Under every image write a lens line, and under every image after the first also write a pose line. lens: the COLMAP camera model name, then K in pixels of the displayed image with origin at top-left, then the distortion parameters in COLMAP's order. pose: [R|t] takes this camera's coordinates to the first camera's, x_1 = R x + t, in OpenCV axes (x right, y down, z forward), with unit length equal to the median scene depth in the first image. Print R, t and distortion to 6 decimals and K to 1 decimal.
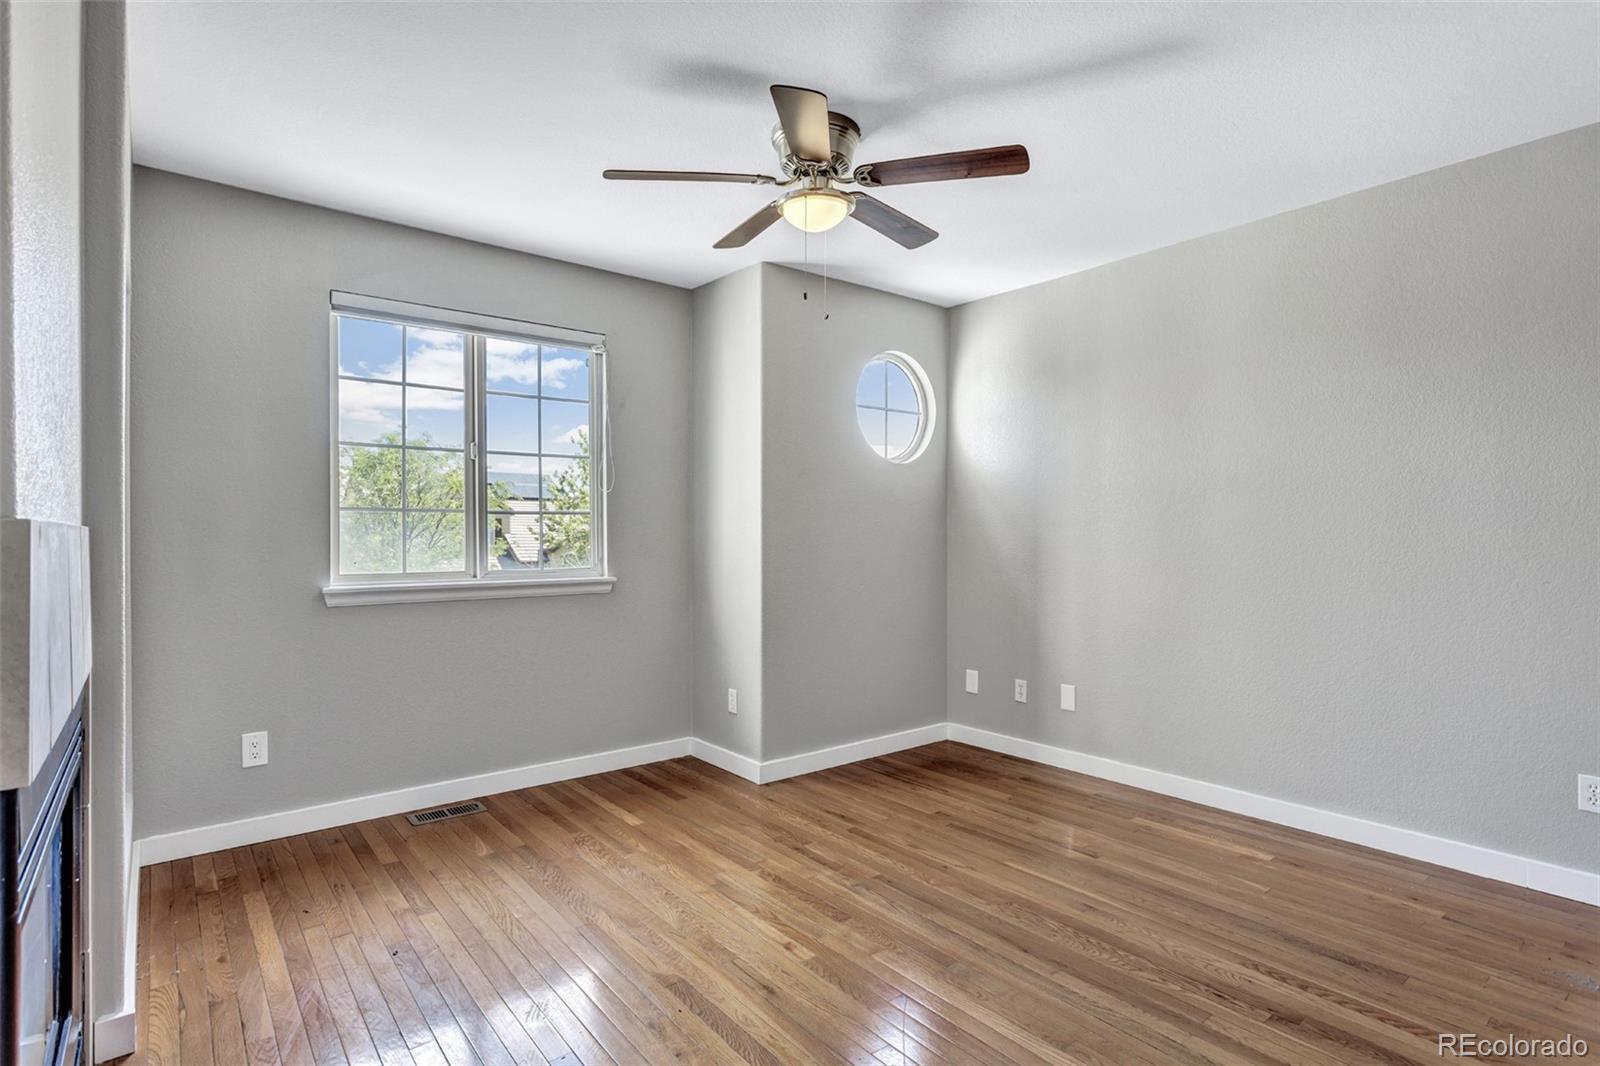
lens RADIAL K [[812.6, 0, 814.1], [0, 812.6, 541.5], [0, 0, 1]] dist [0.013633, -0.002762]
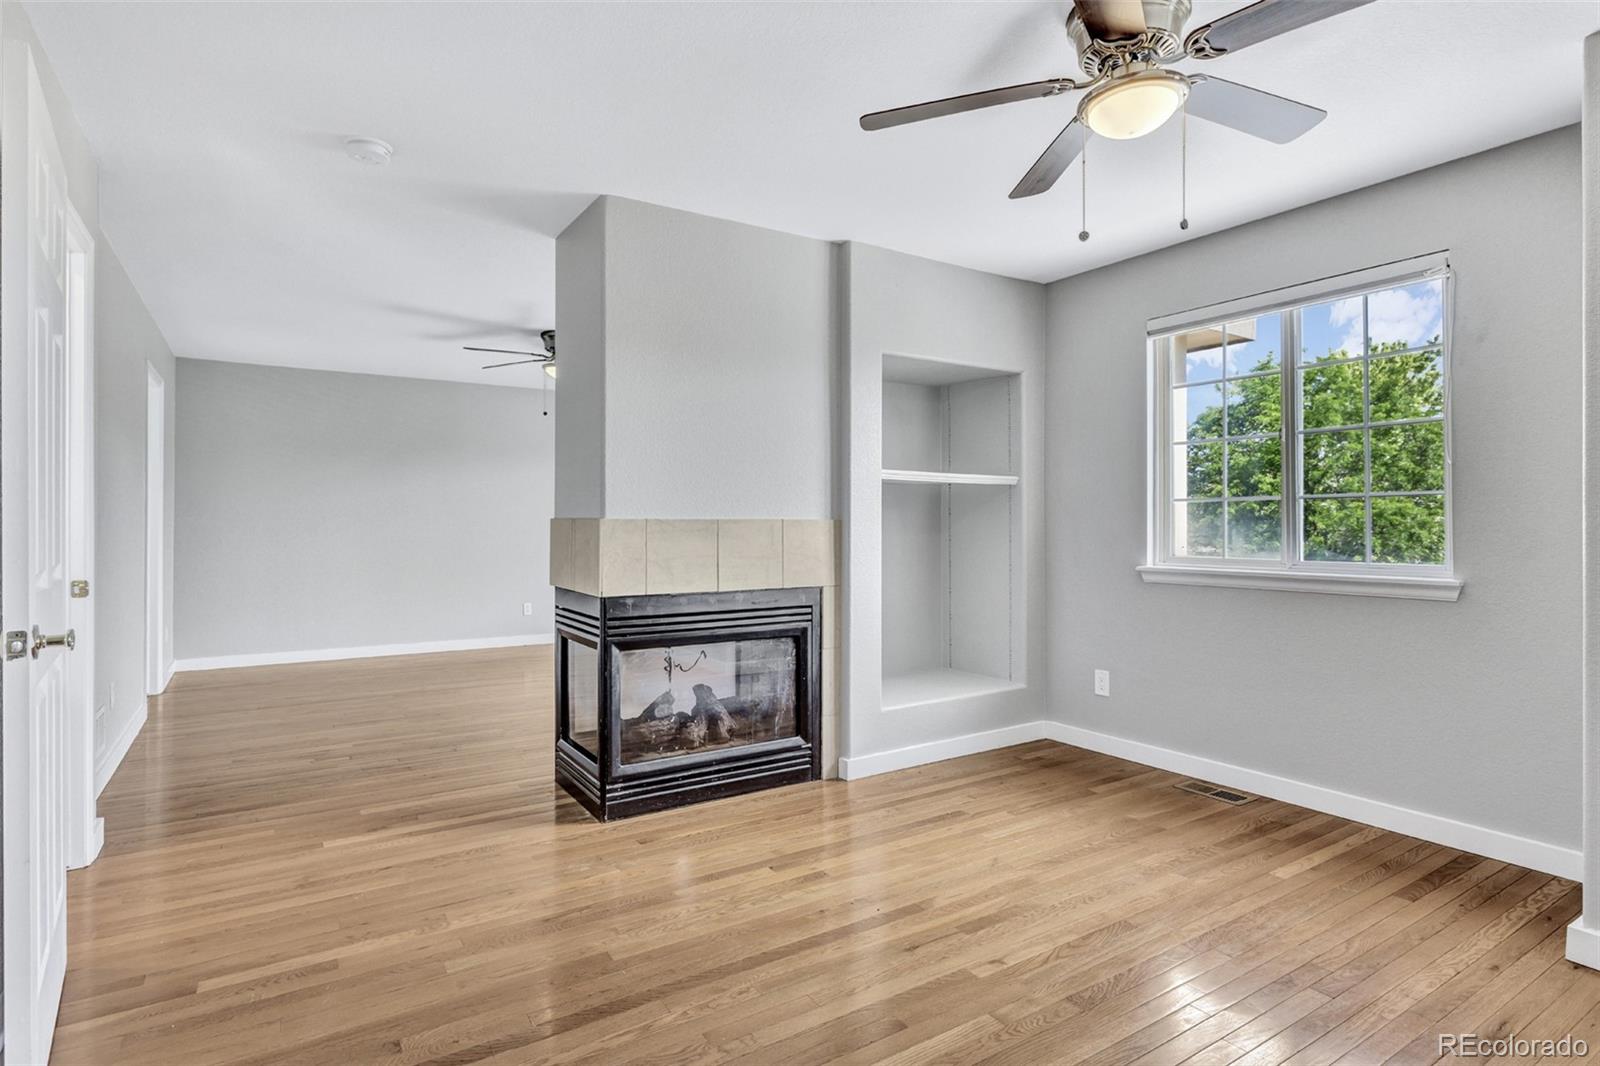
lens RADIAL K [[812.6, 0, 809.1], [0, 812.6, 516.6], [0, 0, 1]] dist [0.013633, -0.002762]
pose [[-0.096161, -0.006015, -0.995348, 0.637554], [-0.001967, 0.999981, -0.005853, -0.008953], [0.995364, 0.001395, -0.096171, 0.596818]]
